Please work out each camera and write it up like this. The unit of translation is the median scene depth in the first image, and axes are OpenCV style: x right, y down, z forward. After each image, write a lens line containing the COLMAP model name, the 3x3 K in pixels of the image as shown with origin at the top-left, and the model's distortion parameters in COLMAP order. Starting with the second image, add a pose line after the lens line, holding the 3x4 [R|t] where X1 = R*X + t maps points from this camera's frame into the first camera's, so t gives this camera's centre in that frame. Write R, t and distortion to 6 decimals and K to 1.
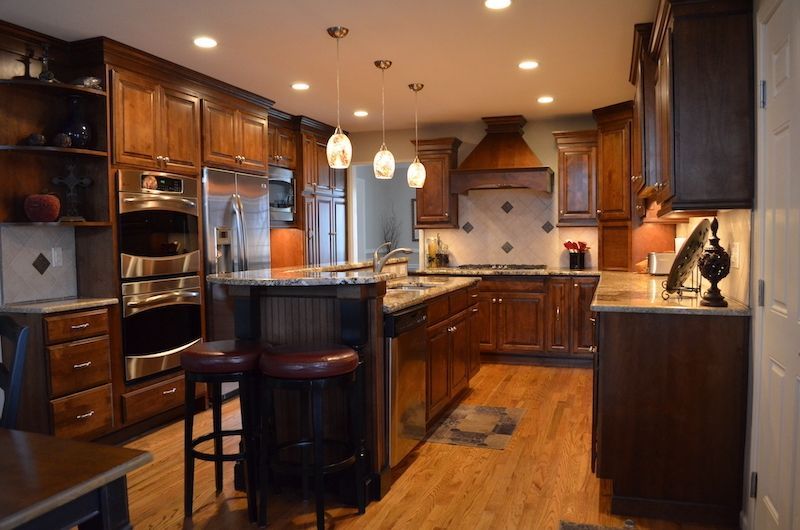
lens RADIAL K [[626.1, 0, 398.6], [0, 626.1, 275.2], [0, 0, 1]] dist [-0.084114, 0.005364]
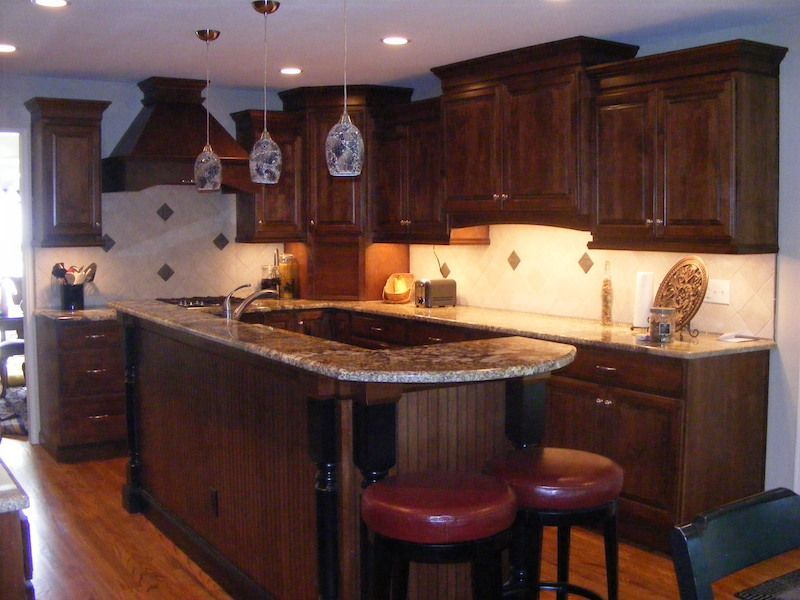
lens RADIAL K [[910.5, 0, 415.1], [0, 910.5, 295.9], [0, 0, 1]] dist [-0.248009, 0.259609]
pose [[0.606424, -0.053246, 0.793357, -0.467888], [0.038954, 0.998547, 0.037241, -0.049007], [-0.794187, 0.008321, 0.607617, 0.228896]]
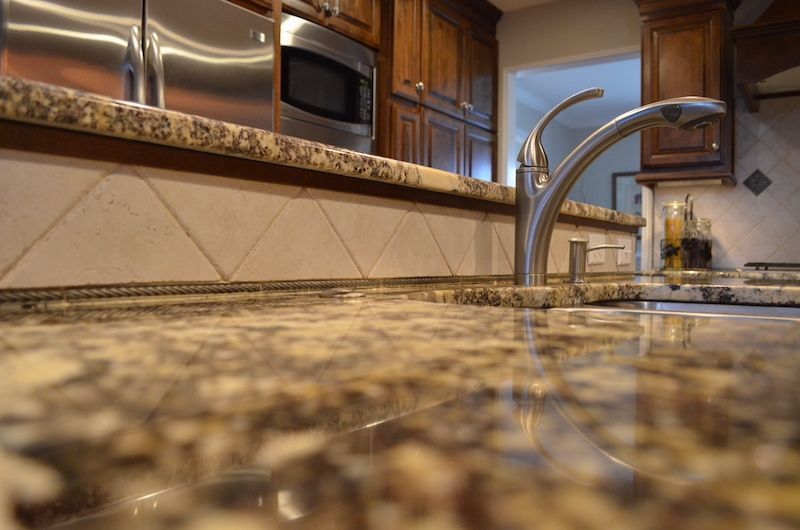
lens RADIAL K [[626.1, 0, 398.6], [0, 626.1, 275.2], [0, 0, 1]] dist [-0.084114, 0.005364]
pose [[0.957164, 0.029370, -0.288053, -0.009282], [-0.039832, 0.998740, -0.030525, 0.015620], [0.286794, 0.040691, 0.957128, 0.574847]]
